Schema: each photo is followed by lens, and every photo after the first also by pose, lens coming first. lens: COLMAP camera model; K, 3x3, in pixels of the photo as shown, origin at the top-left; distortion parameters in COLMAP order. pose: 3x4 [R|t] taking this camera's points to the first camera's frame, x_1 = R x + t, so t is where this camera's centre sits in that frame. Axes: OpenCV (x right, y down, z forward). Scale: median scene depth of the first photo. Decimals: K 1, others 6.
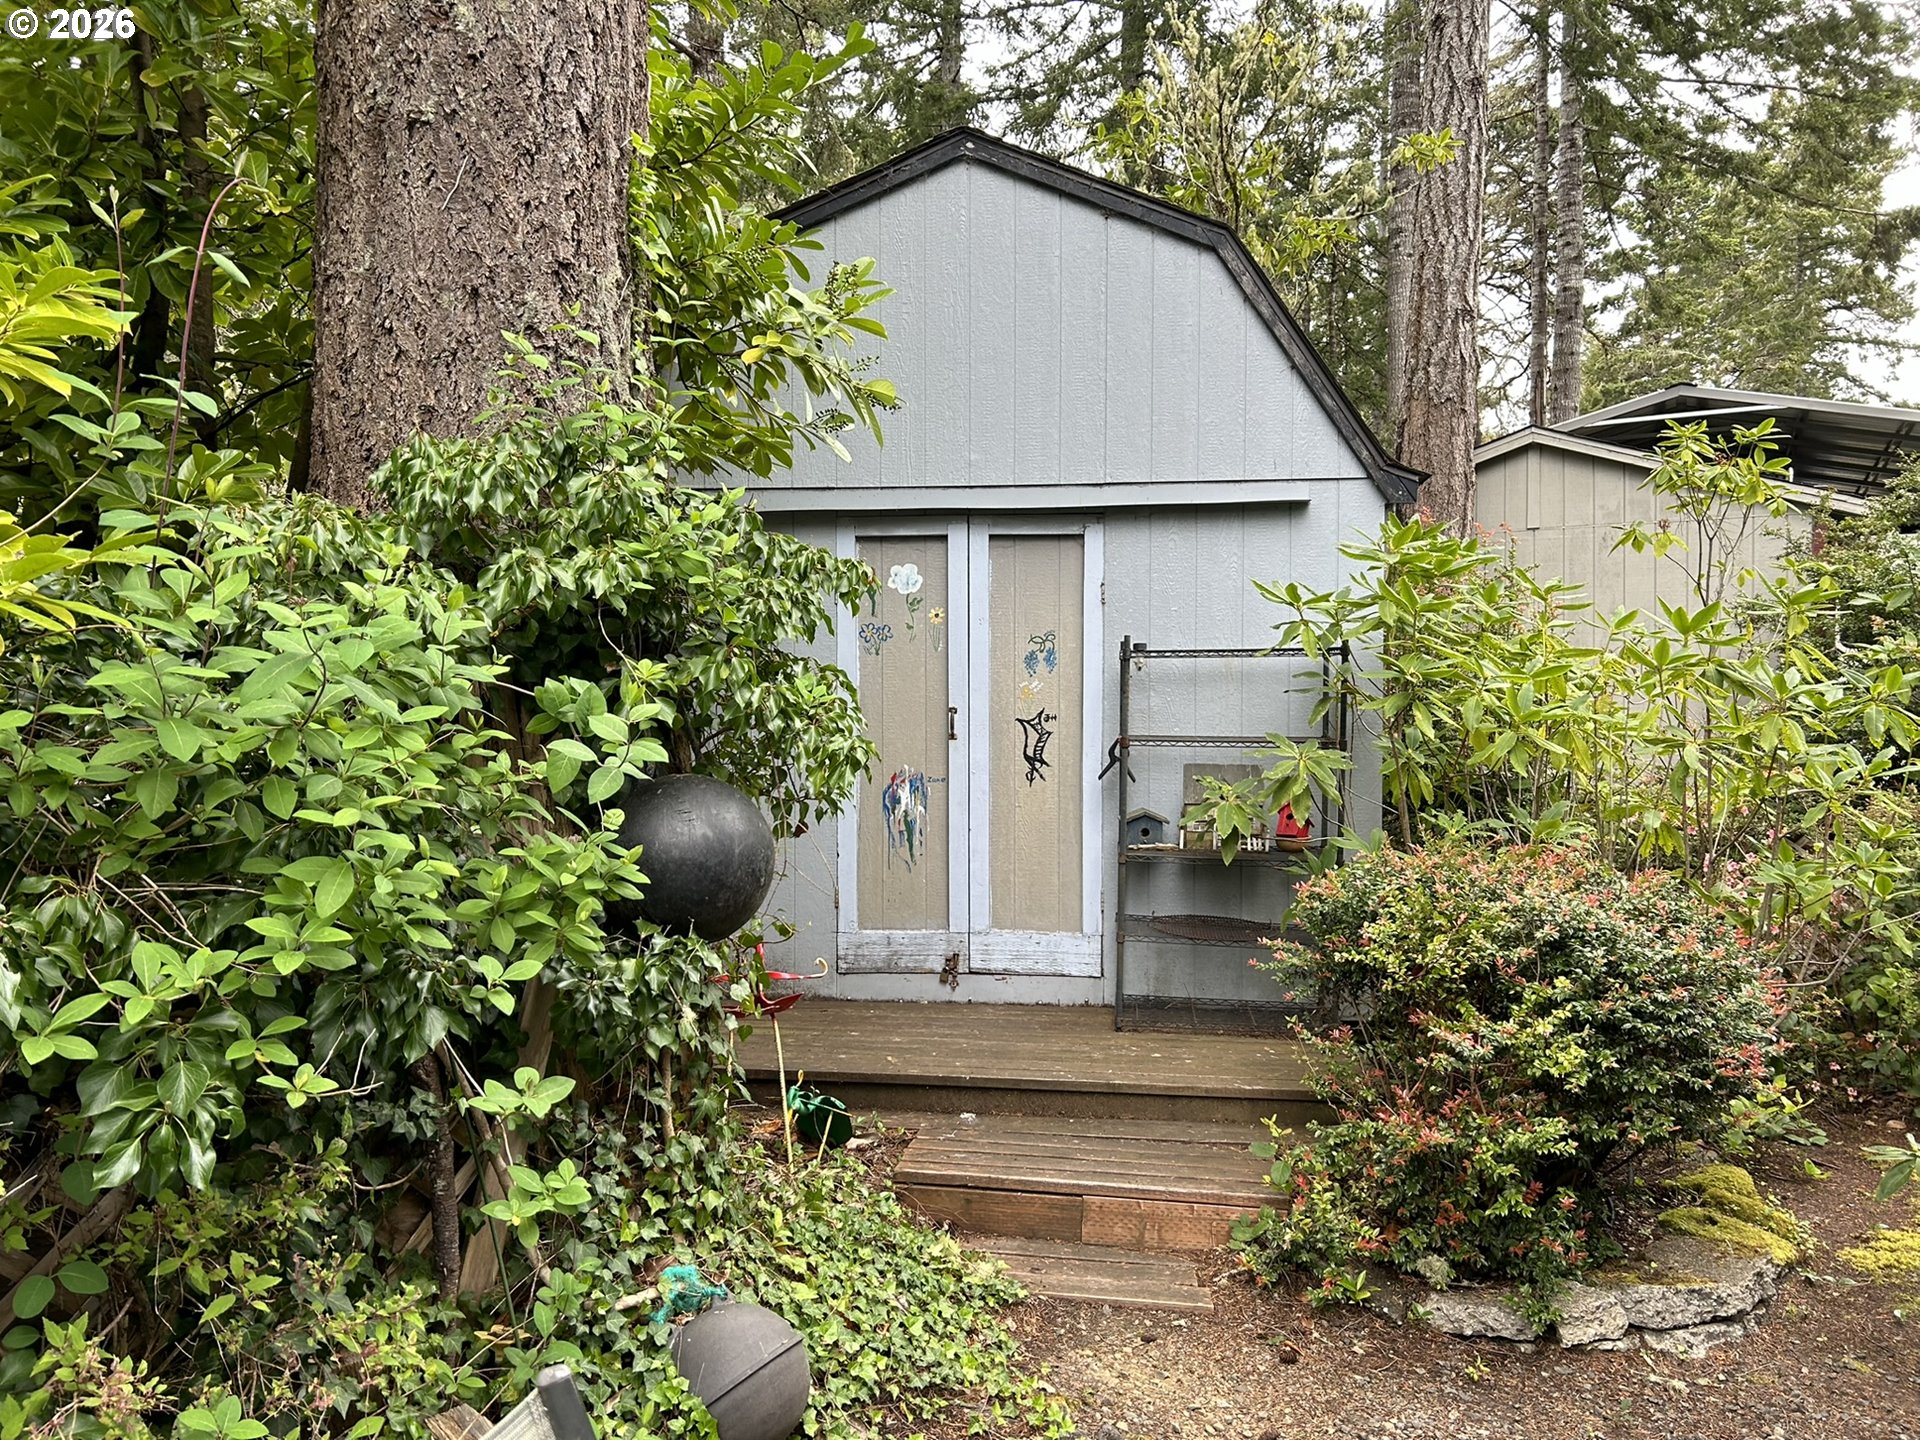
lens RADIAL K [[1457.7, 0, 951.1], [0, 1457.7, 733.0], [0, 0, 1]] dist [0.058168, -0.062566]
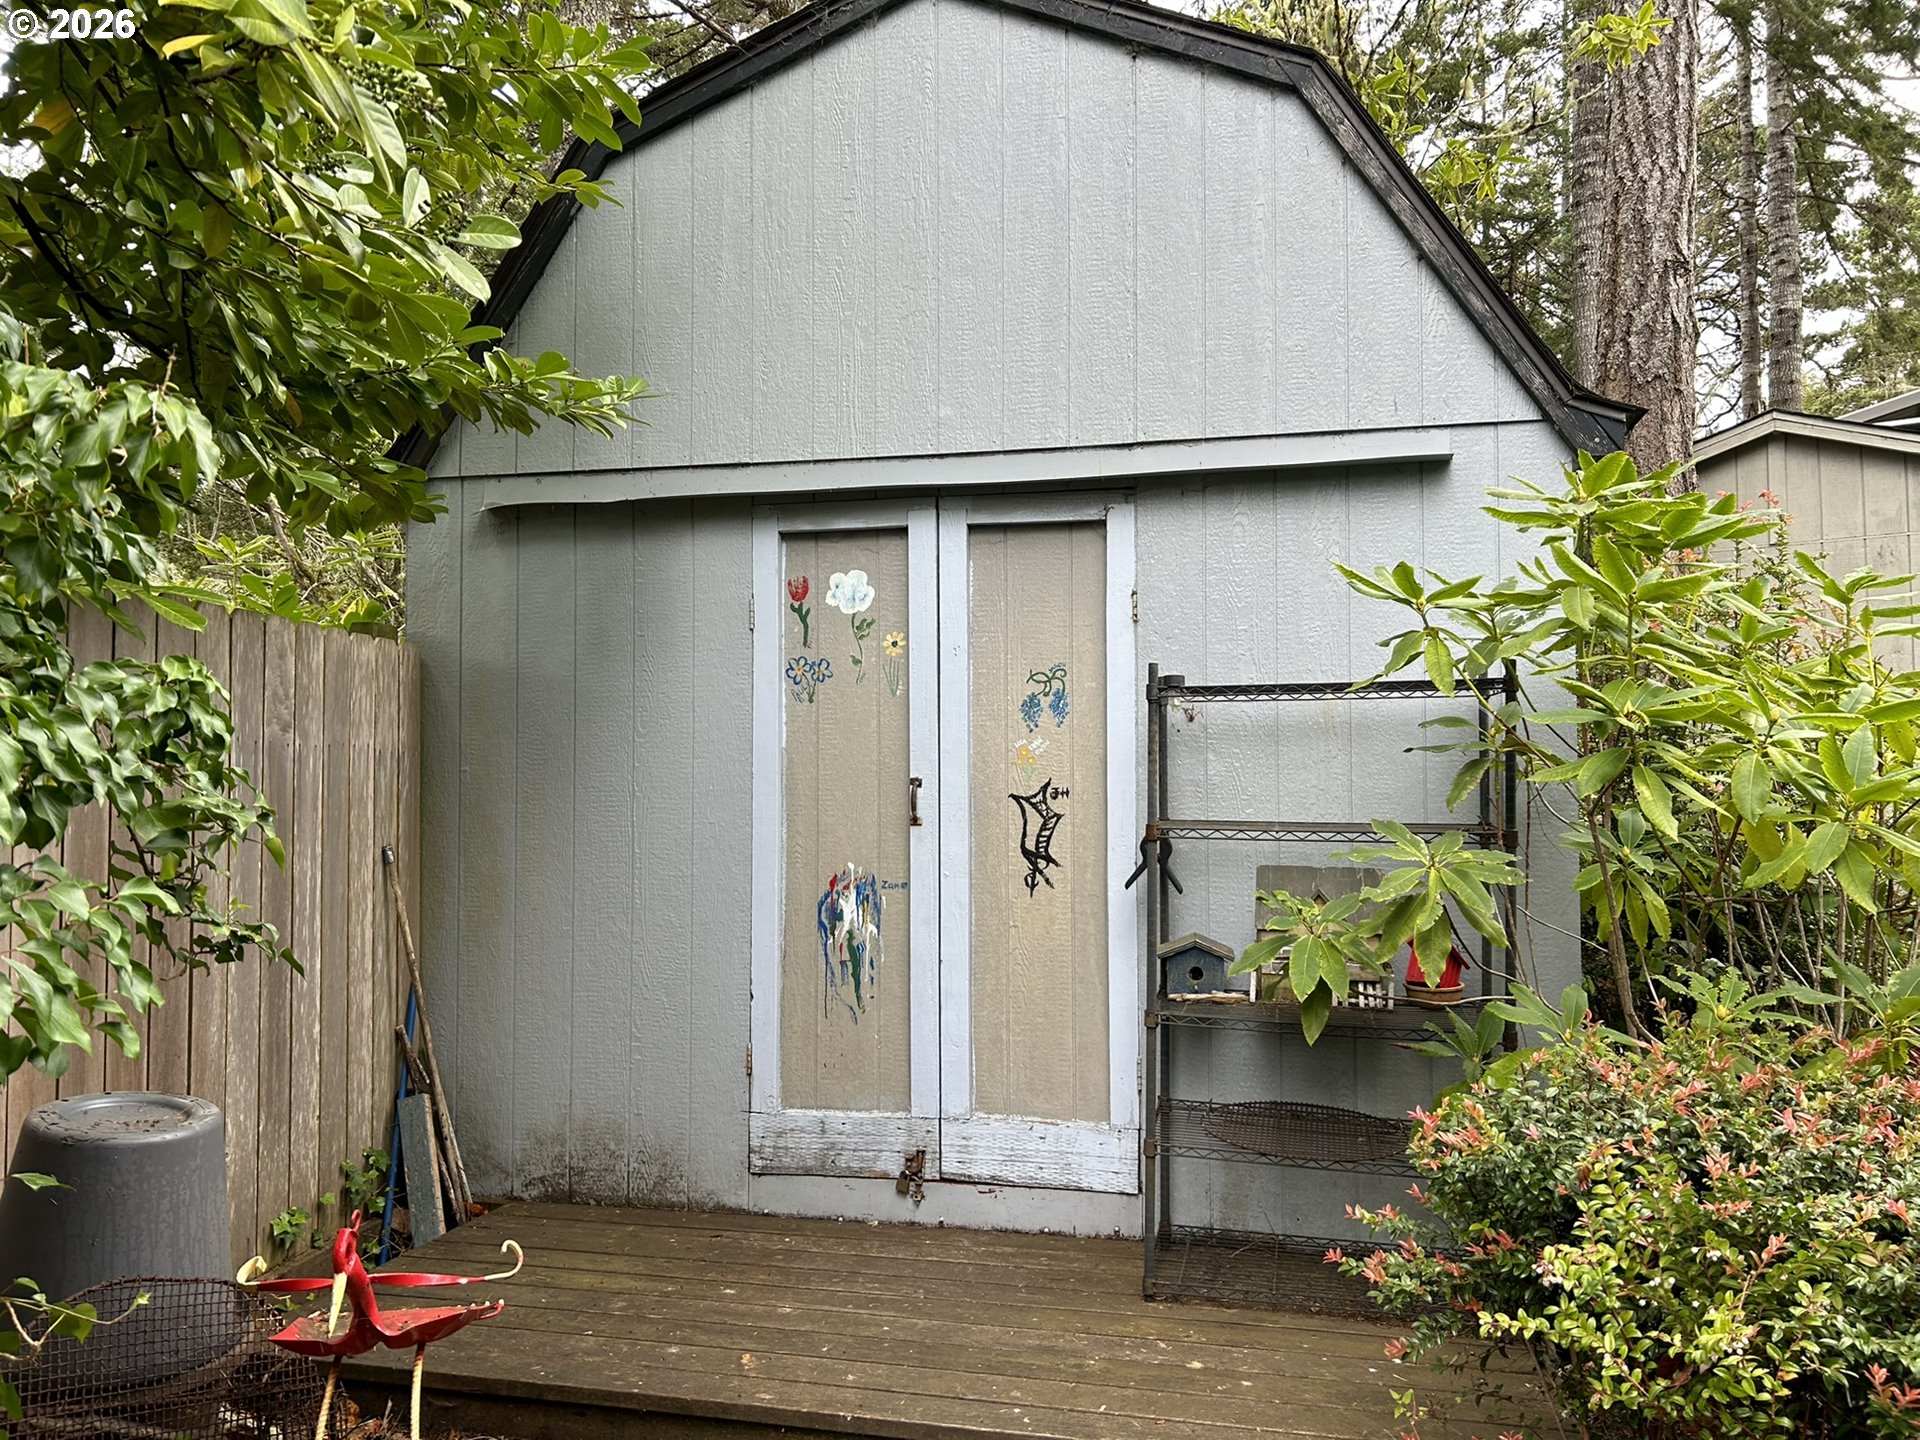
lens RADIAL K [[1467.5, 0, 960.0], [0, 1467.5, 720.0], [0, 0, 1]] dist [0.057834, -0.064127]
pose [[0.993883, -0.007310, -0.110199, 0.098455], [0.000741, 0.998226, -0.059535, -0.004230], [0.110438, 0.059089, 0.992125, 0.329483]]
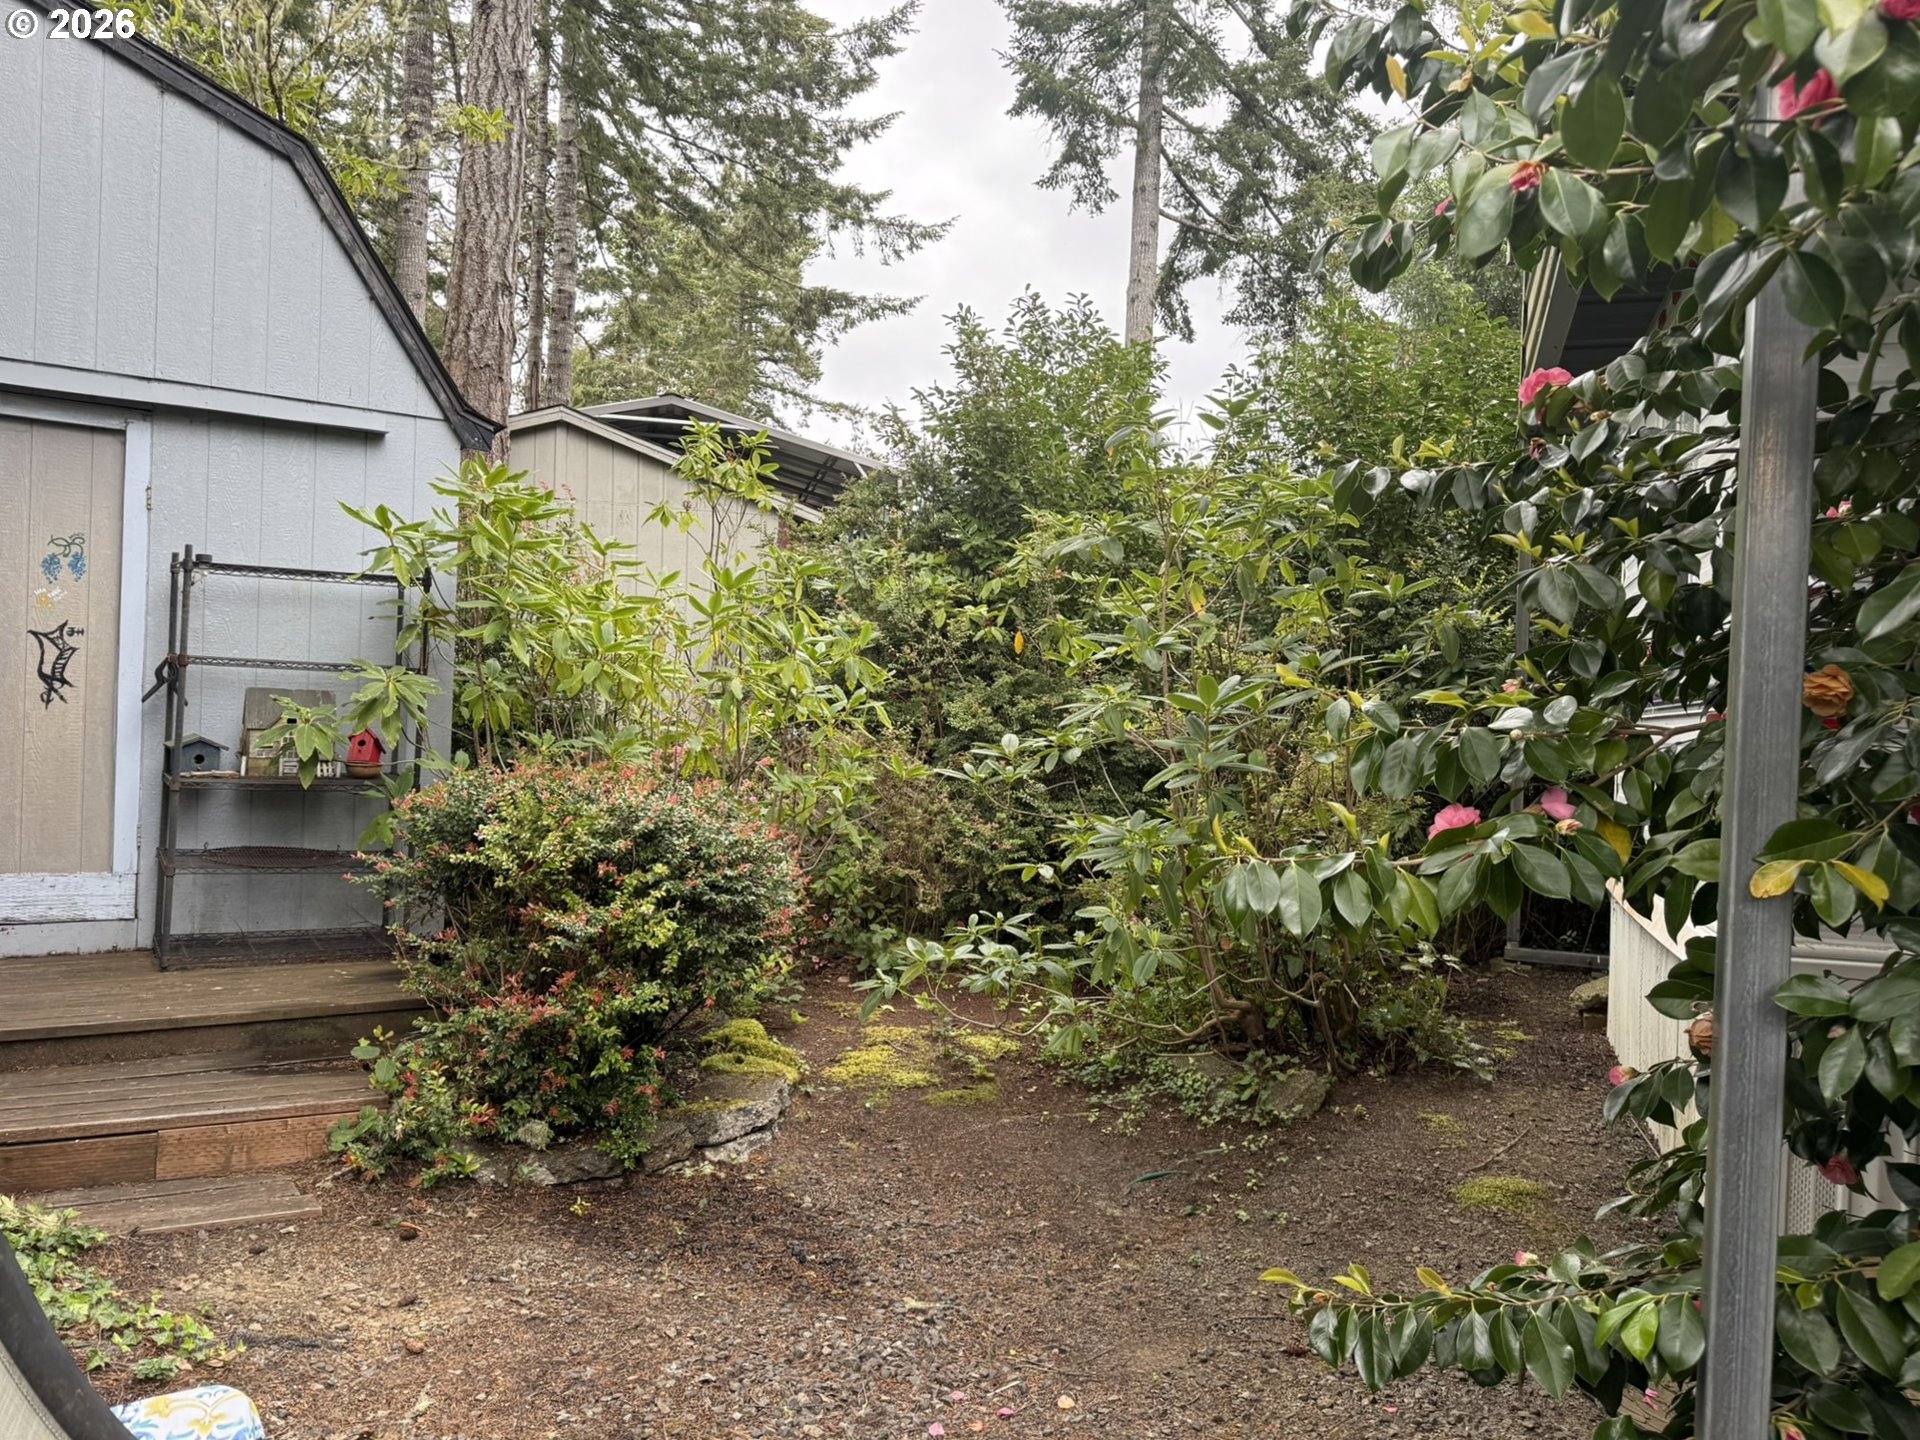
lens RADIAL K [[1375.6, 0, 960.0], [0, 1375.6, 720.0], [0, 0, 1]] dist [0.122371, -0.180382]
pose [[0.769834, 0.020658, 0.637910, -0.063794], [-0.030830, 0.999513, 0.004837, 0.022898], [-0.637499, -0.023390, 0.770096, -0.006620]]
